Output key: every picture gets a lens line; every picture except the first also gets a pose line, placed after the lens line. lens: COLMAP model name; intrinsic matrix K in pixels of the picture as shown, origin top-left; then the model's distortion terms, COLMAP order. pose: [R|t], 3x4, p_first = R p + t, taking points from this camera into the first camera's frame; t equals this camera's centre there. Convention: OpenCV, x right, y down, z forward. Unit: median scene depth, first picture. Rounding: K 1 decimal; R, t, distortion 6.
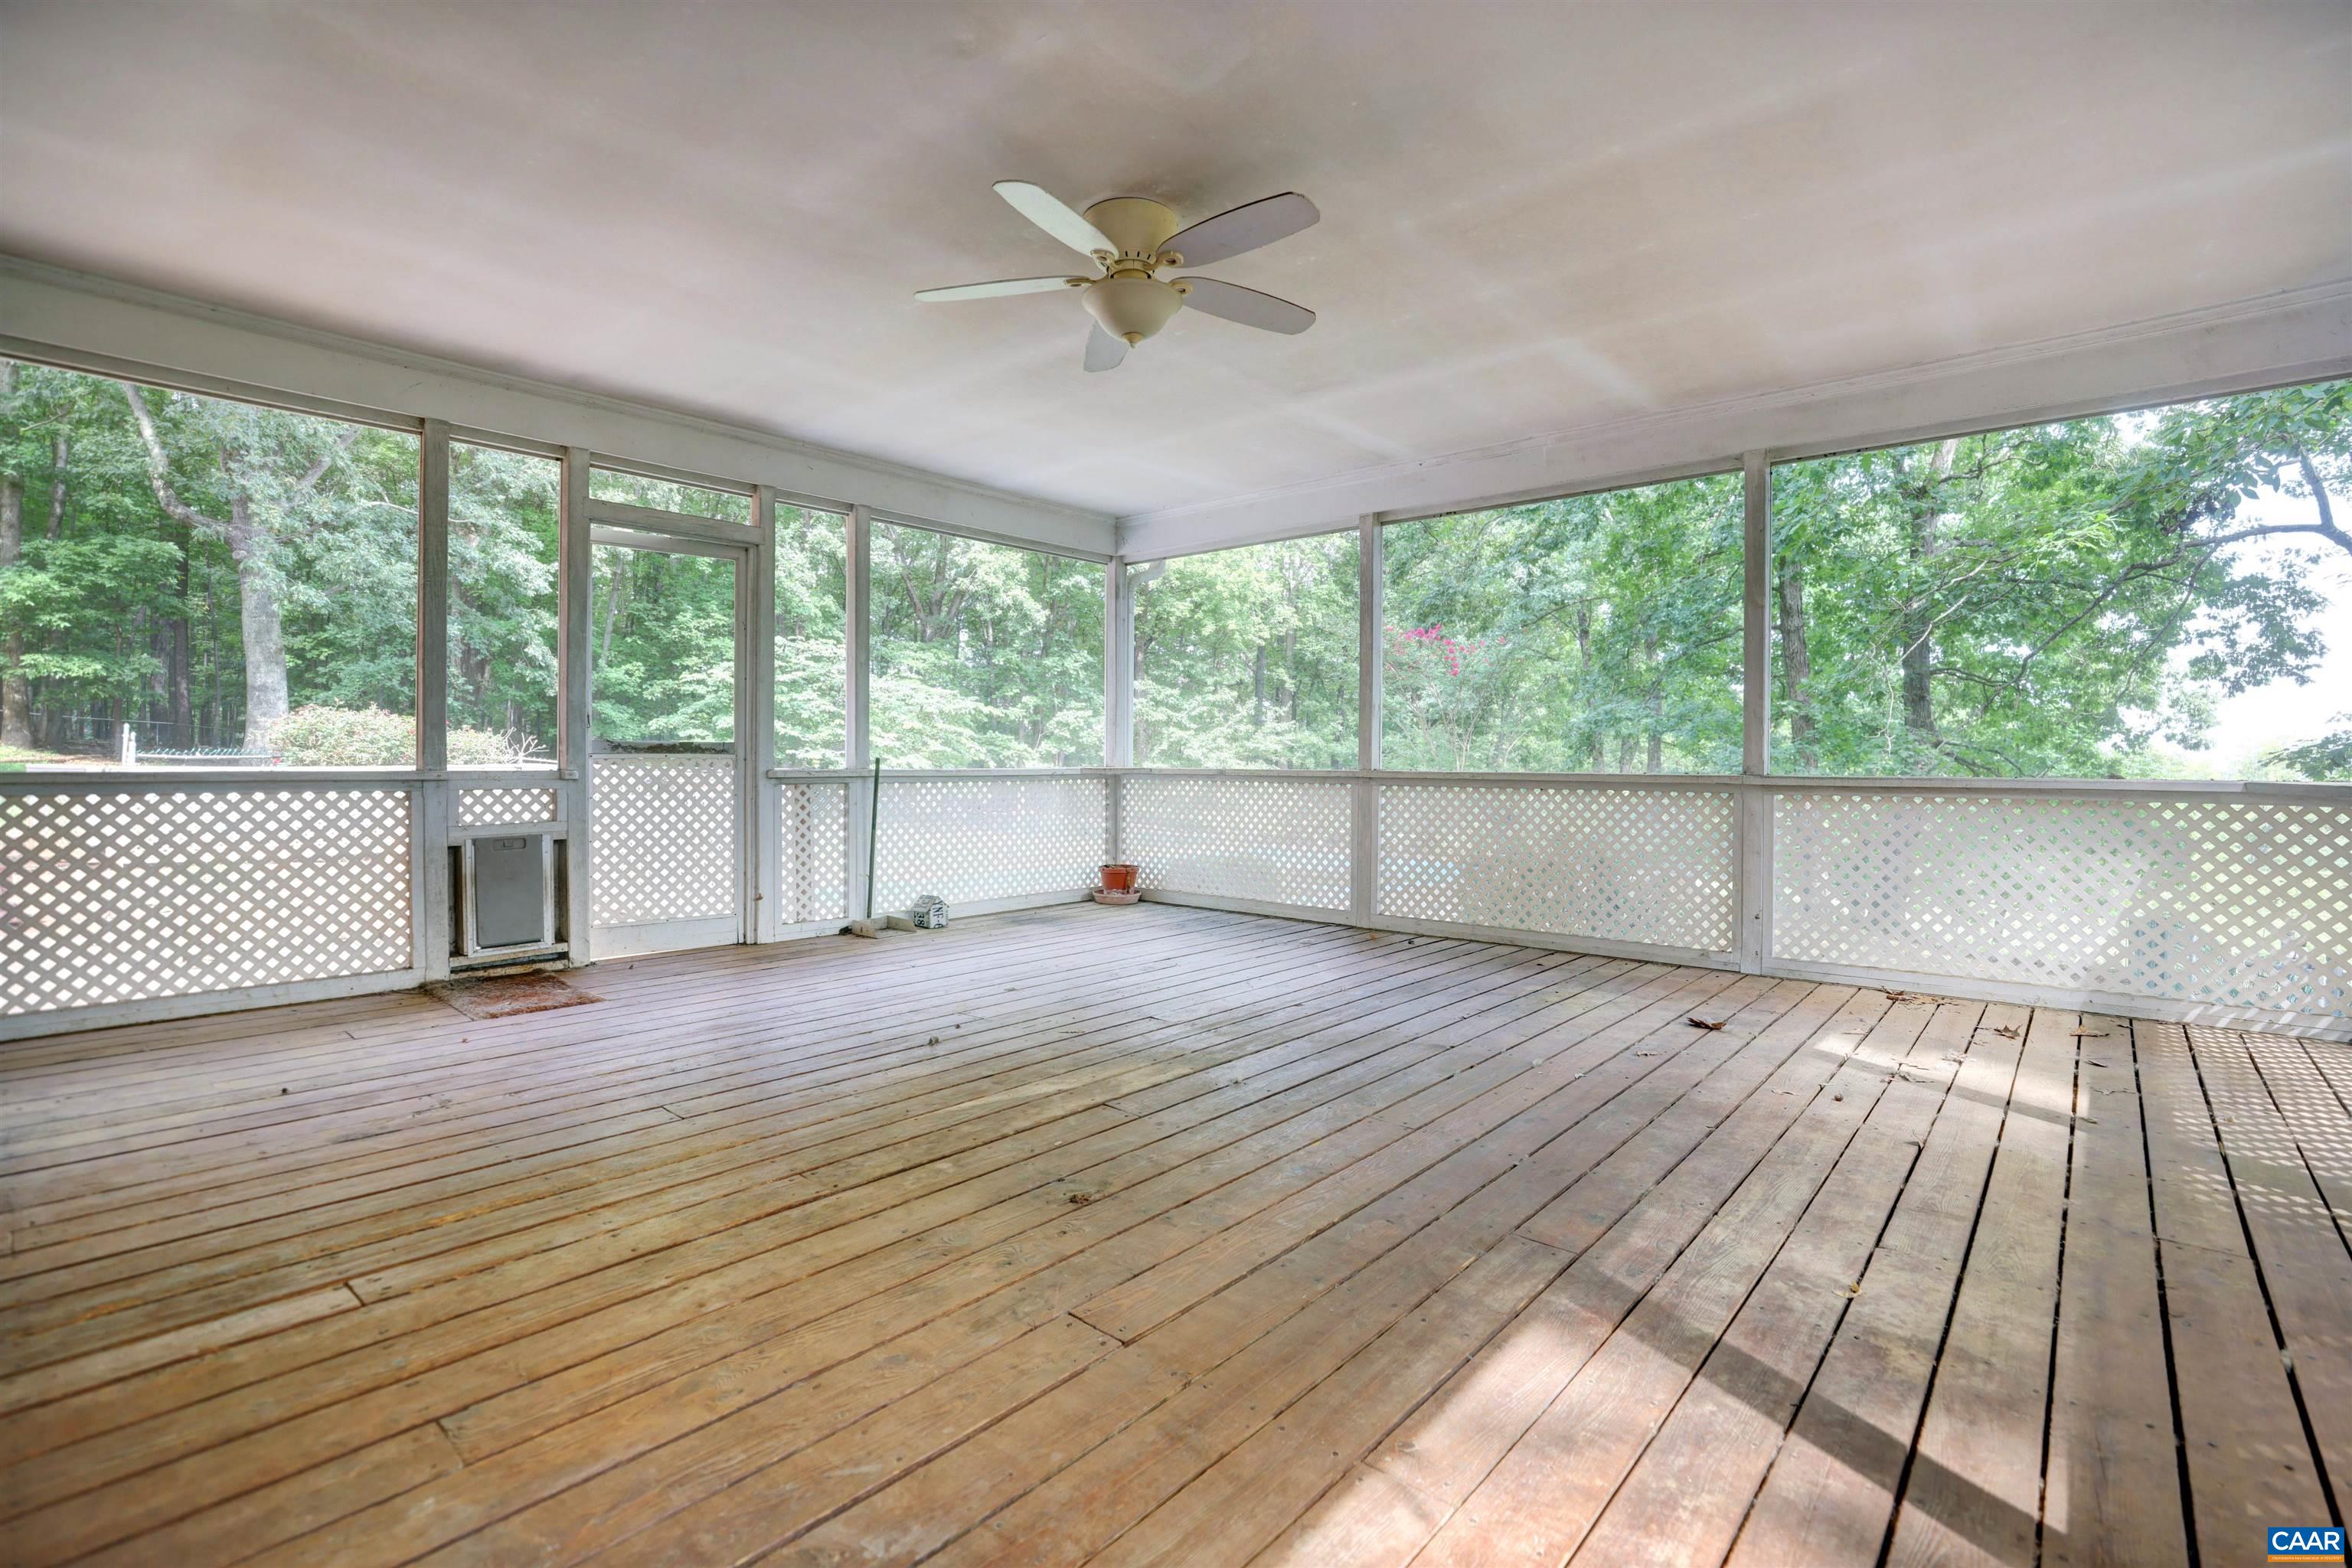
lens RADIAL K [[1068.7, 0, 1178.1], [0, 1068.7, 780.0], [0, 0, 1]] dist [-0.034558, 0.003887]
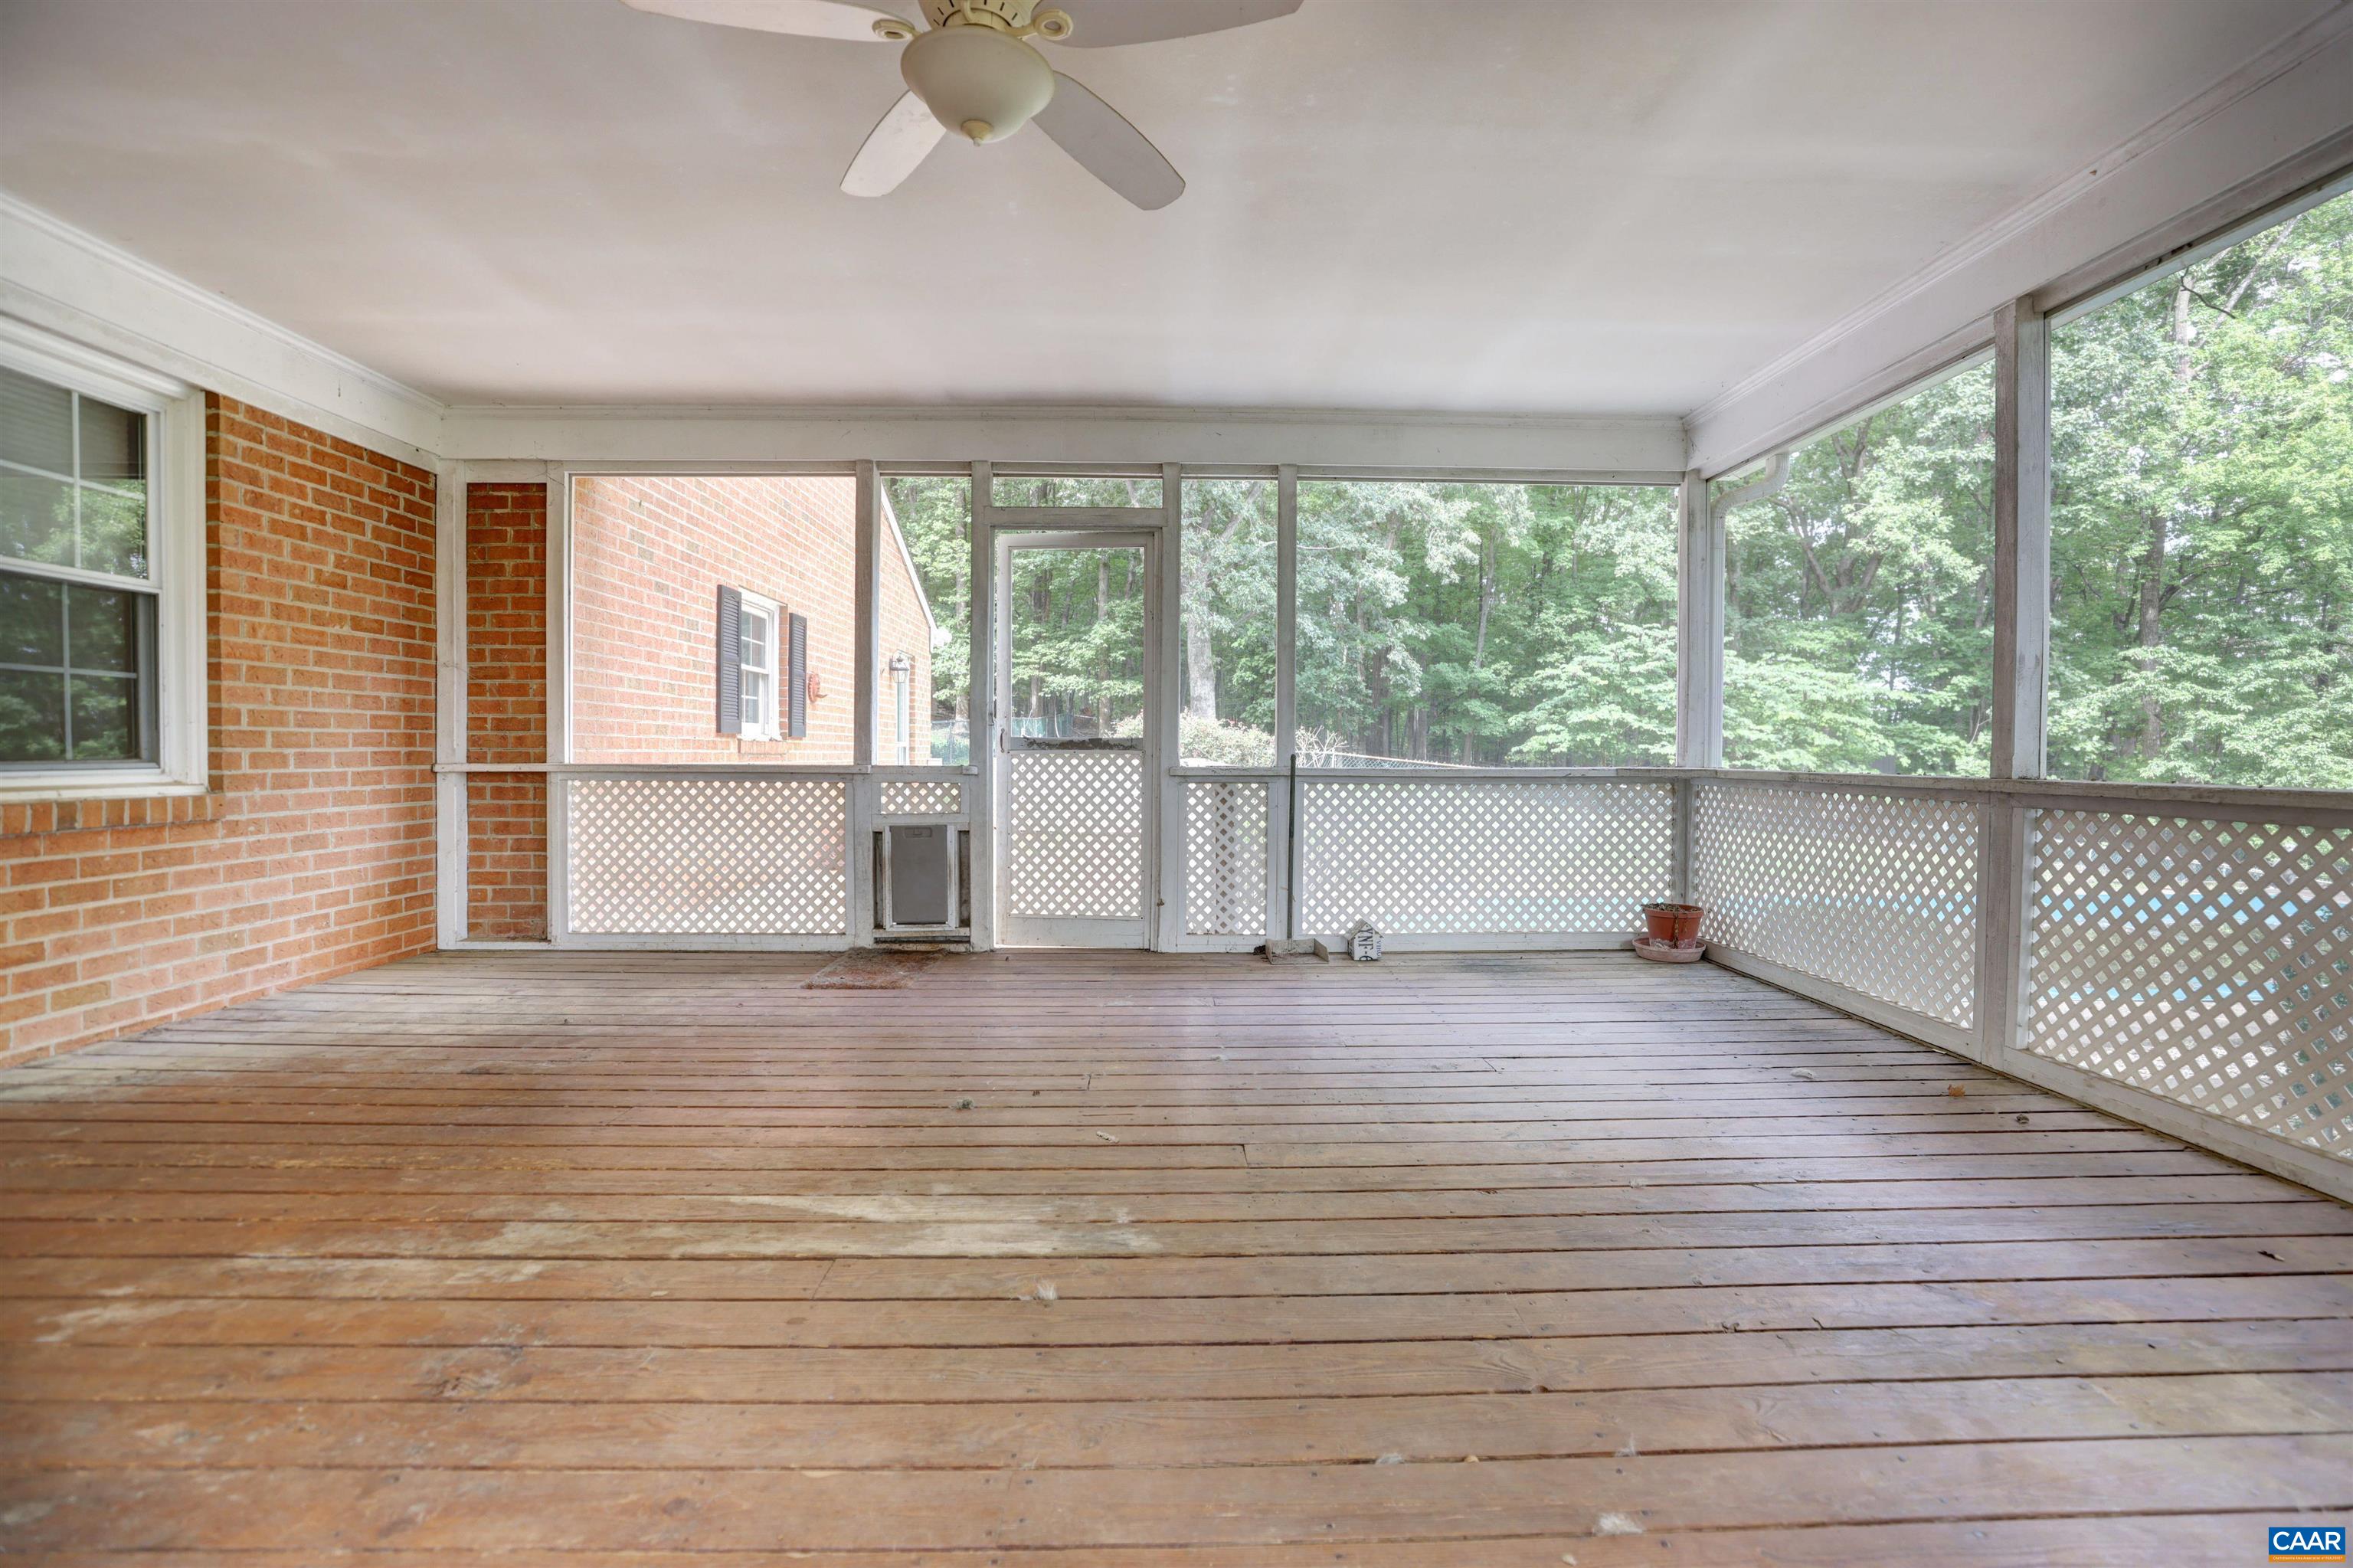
lens RADIAL K [[1069.2, 0, 1177.1], [0, 1069.2, 771.0], [0, 0, 1]] dist [-0.034558, 0.003887]
pose [[0.682533, 0.012390, -0.730750, 0.239211], [-0.015183, 0.999881, 0.002772, -0.006941], [0.730697, 0.009203, 0.682640, 0.286593]]
